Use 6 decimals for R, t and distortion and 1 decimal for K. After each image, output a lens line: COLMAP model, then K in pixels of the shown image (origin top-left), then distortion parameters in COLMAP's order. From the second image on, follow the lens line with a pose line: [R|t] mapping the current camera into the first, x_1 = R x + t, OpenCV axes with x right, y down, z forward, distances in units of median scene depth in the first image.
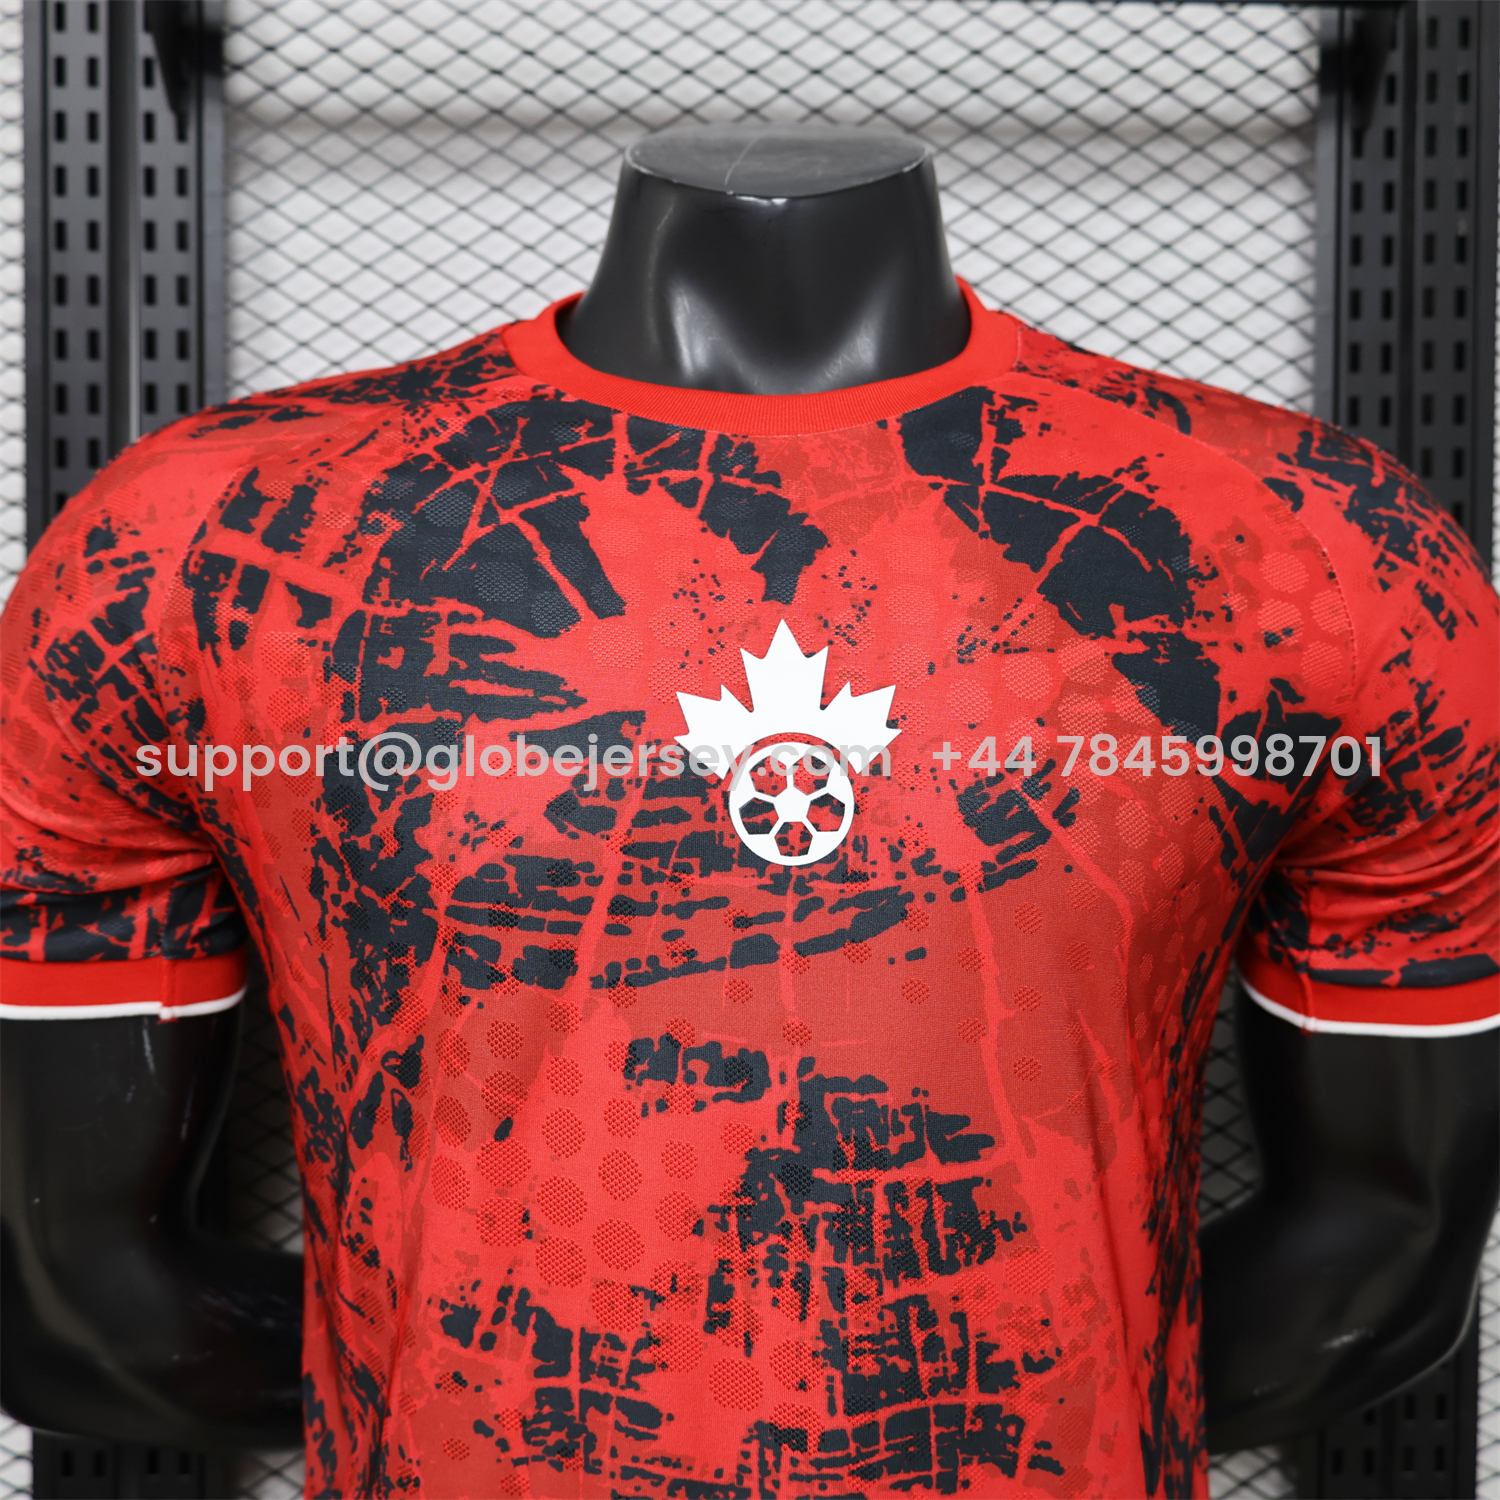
lens RADIAL K [[1553.8, 0, 750.0], [0, 1553.8, 750.0], [0, 0, 1]] dist [-0.014521, 0.008184]
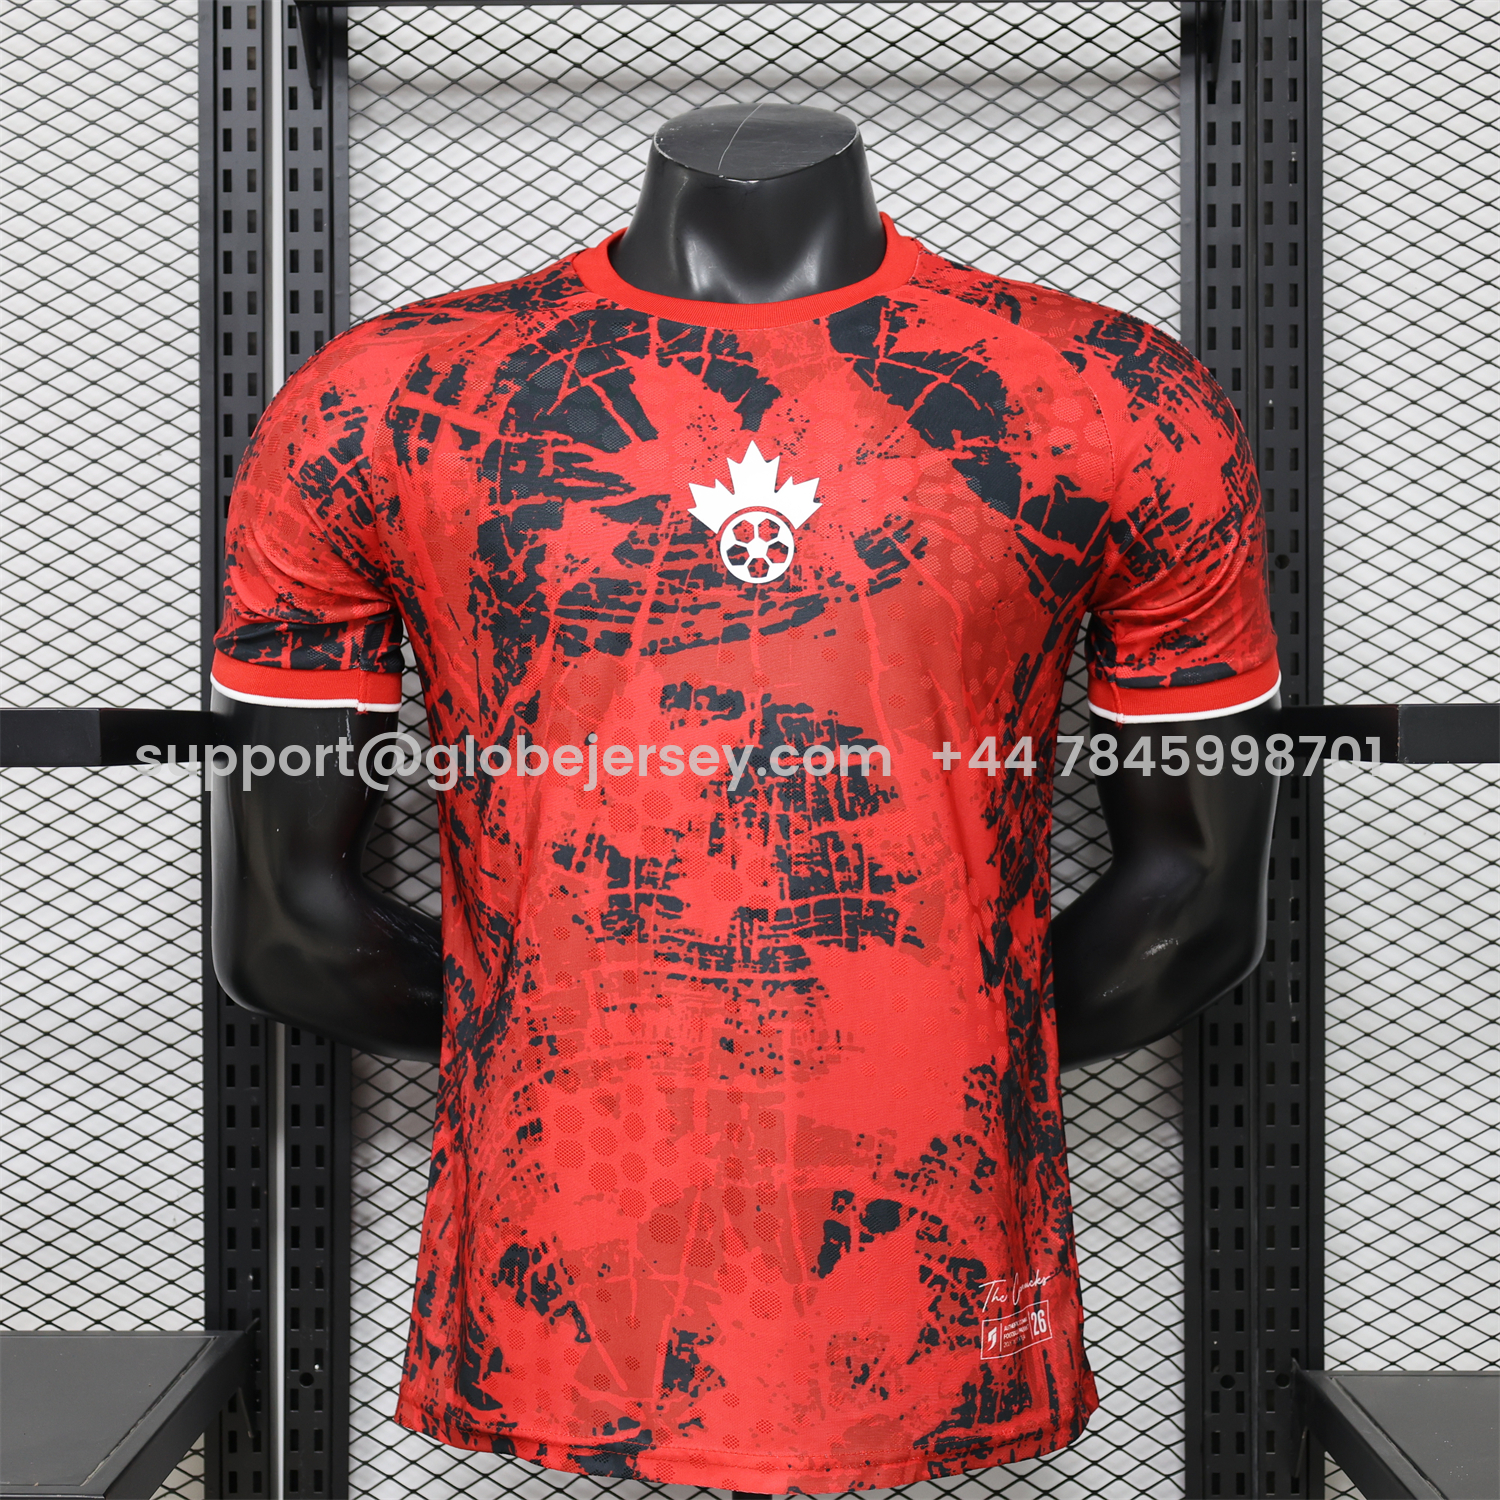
lens RADIAL K [[2499.2, 0, 750.0], [0, 2499.2, 750.0], [0, 0, 1]] dist [-0.036780, 0.029753]
pose [[0.999438, -0.008753, -0.032360, 0.102017], [0.008254, 0.999845, -0.015527, 0.288864], [0.032491, 0.015251, 0.999356, -1.669524]]
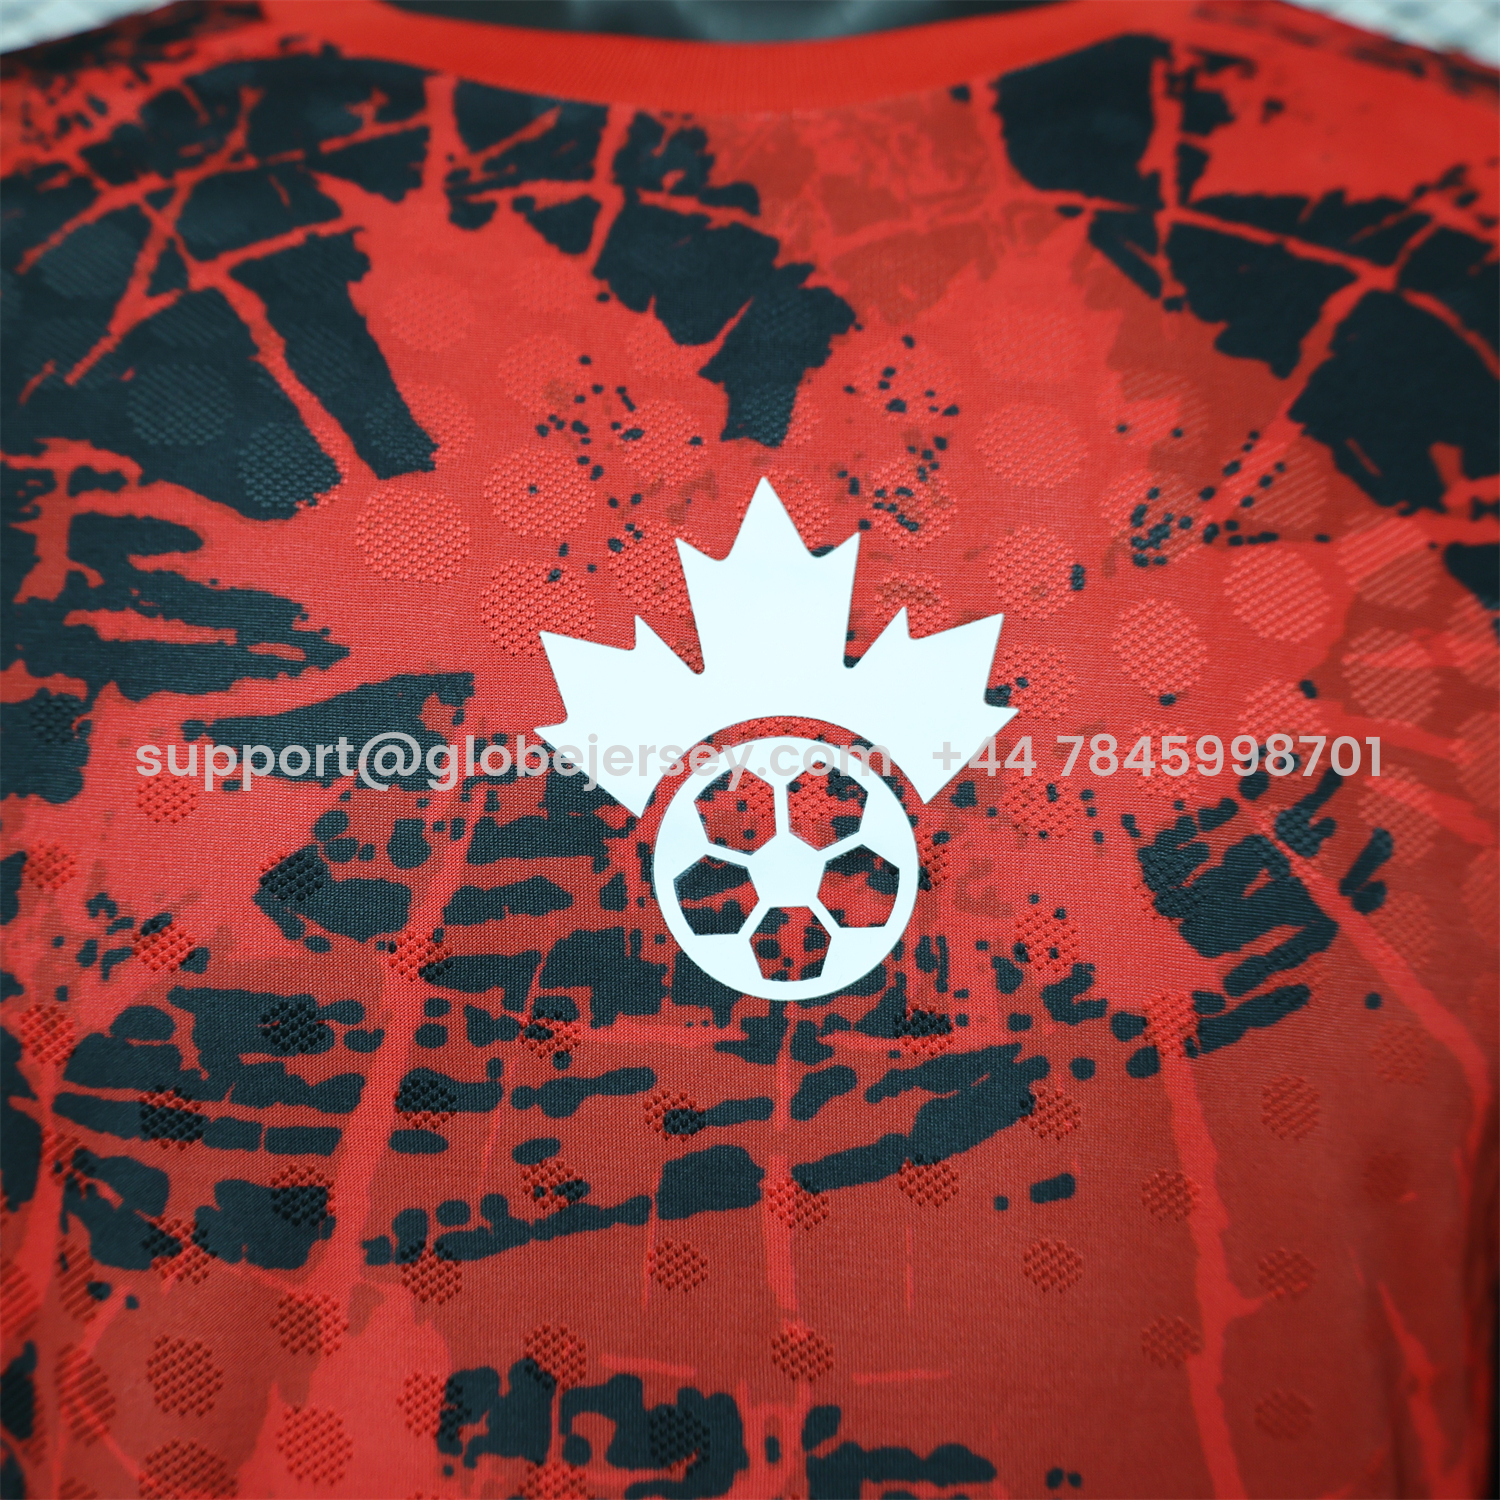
lens RADIAL K [[1560.7, 0, 769.2], [0, 1560.7, 756.7], [0, 0, 1]] dist [-0.018638, 0.019127]
pose [[0.999883, -0.009627, 0.011859, 0.015882], [0.008928, 0.998296, 0.057666, -0.025725], [-0.012394, -0.057553, 0.998265, 0.513886]]
